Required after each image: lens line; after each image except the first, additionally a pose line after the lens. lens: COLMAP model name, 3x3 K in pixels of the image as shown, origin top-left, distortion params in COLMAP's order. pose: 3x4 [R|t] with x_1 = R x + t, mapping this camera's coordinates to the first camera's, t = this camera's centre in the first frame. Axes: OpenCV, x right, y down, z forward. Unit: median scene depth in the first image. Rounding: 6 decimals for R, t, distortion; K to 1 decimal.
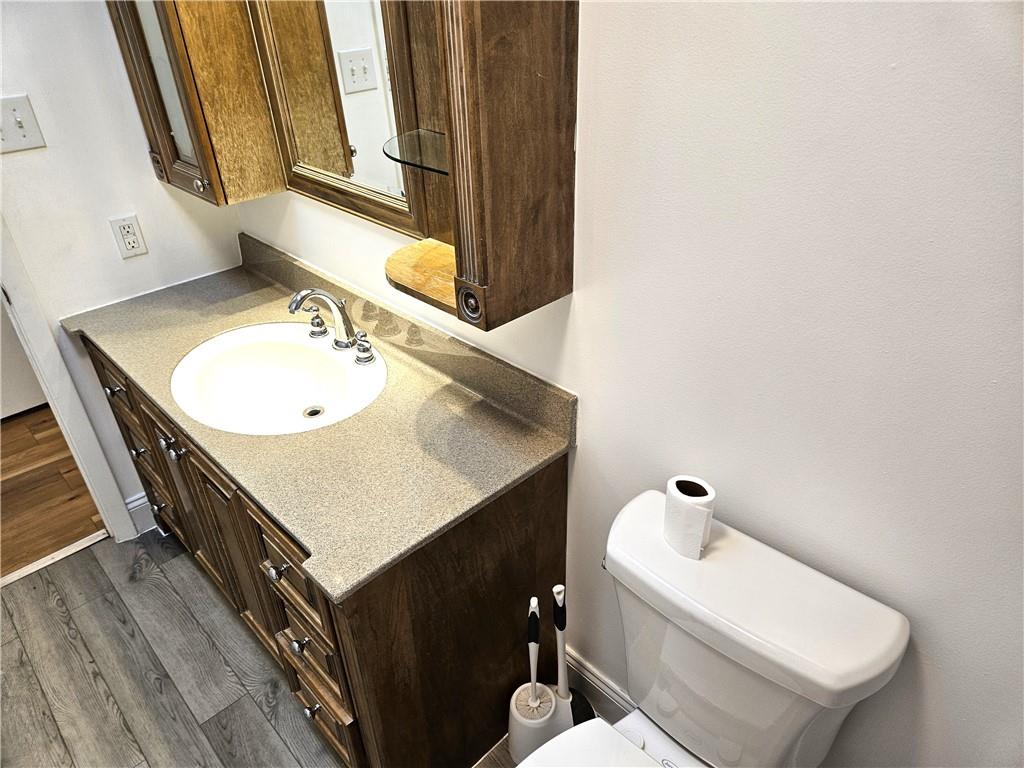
lens RADIAL K [[694.2, 0, 509.1], [0, 694.2, 388.8], [0, 0, 1]] dist [0.057243, -0.054957]
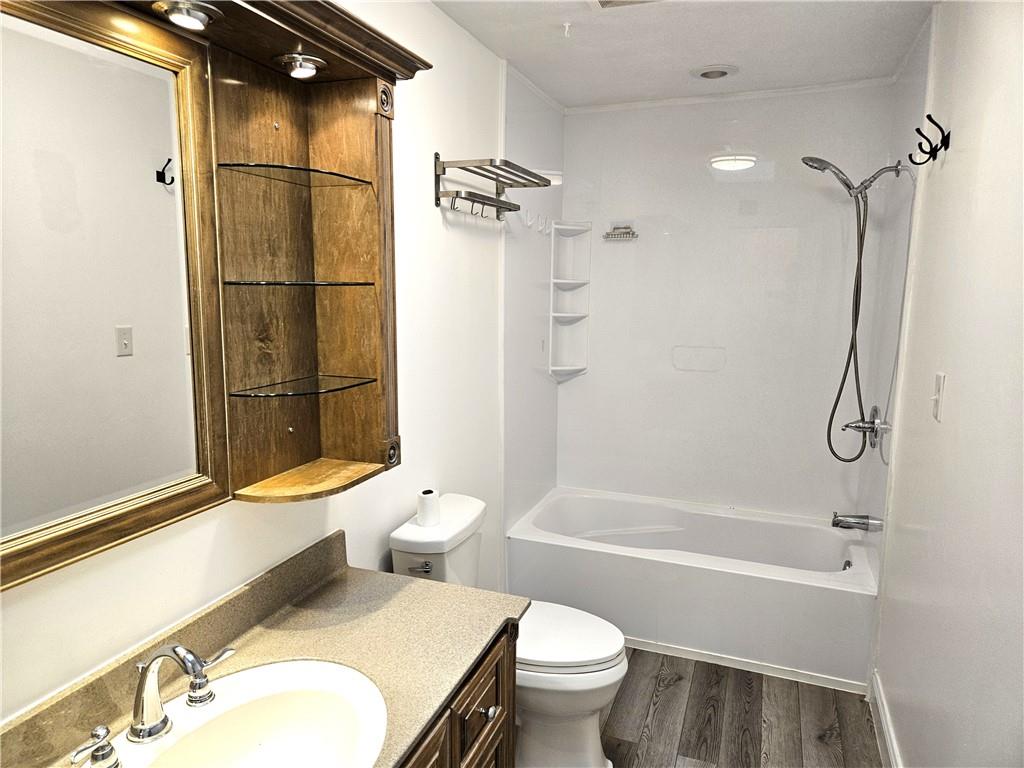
lens RADIAL K [[694.2, 0, 511.6], [0, 694.2, 375.7], [0, 0, 1]] dist [0.057243, -0.054957]
pose [[-0.439611, -0.087717, 0.893895, -1.118283], [0.486106, 0.813634, 0.318904, -0.452364], [-0.755277, 0.574722, -0.315042, 0.847897]]
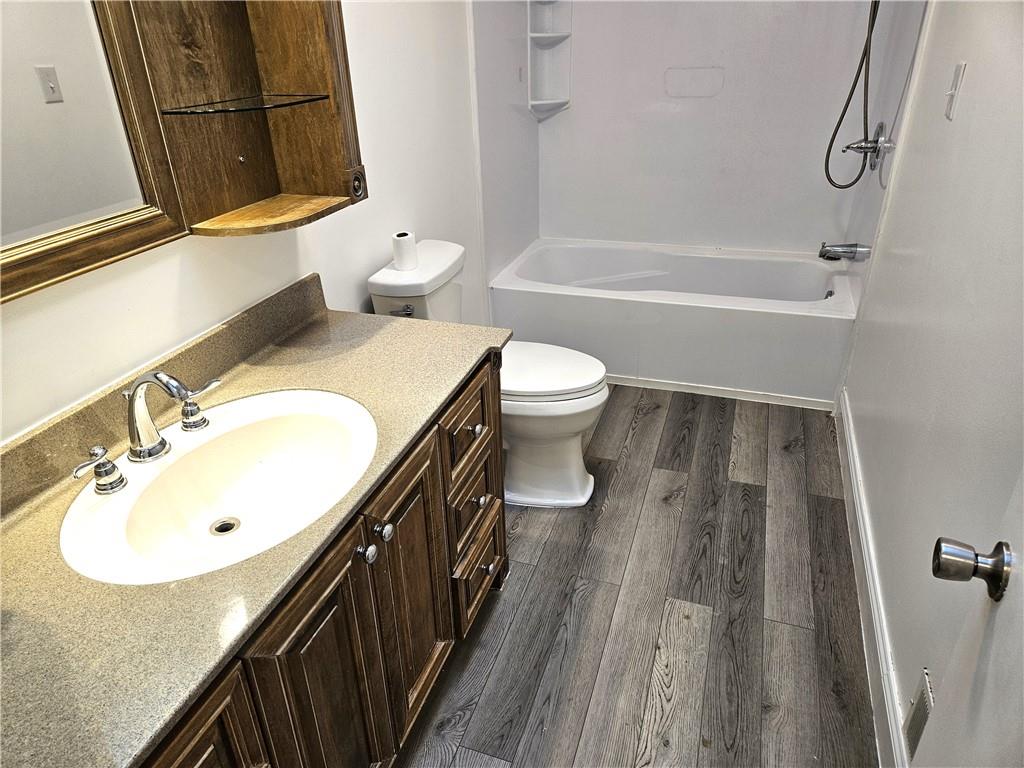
lens RADIAL K [[694.2, 0, 506.3], [0, 694.2, 394.1], [0, 0, 1]] dist [0.057243, -0.054957]
pose [[-0.459680, -0.368069, 0.808220, -1.100674], [0.512520, 0.633278, 0.579899, -0.379398], [-0.725271, 0.680796, -0.102463, 0.869481]]
